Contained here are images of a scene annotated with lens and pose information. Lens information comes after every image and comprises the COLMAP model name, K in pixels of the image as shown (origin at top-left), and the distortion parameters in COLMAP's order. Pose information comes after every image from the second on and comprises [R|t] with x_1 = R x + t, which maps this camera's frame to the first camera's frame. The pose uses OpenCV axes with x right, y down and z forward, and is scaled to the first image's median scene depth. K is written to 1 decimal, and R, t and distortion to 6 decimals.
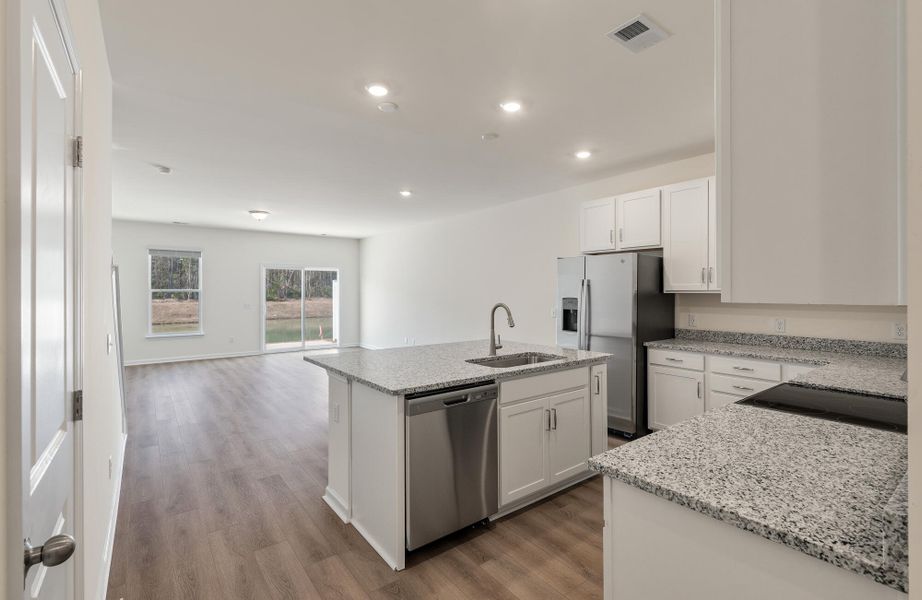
lens RADIAL K [[426.7, 0, 451.5], [0, 426.7, 291.6], [0, 0, 1]] dist [-0.000115, -0.000138]
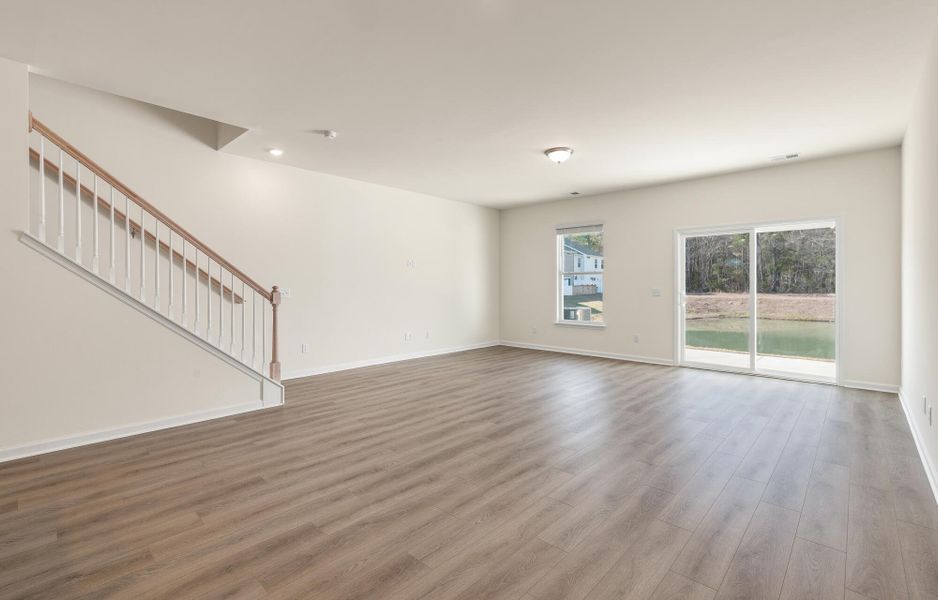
lens RADIAL K [[414.9, 0, 464.3], [0, 414.9, 289.8], [0, 0, 1]] dist [-0.001086, -0.000130]
pose [[0.174060, 0.006739, -0.984712, 0.294336], [0.000565, 0.999976, 0.006943, 0.051966], [0.984735, -0.001765, 0.174052, 1.229873]]
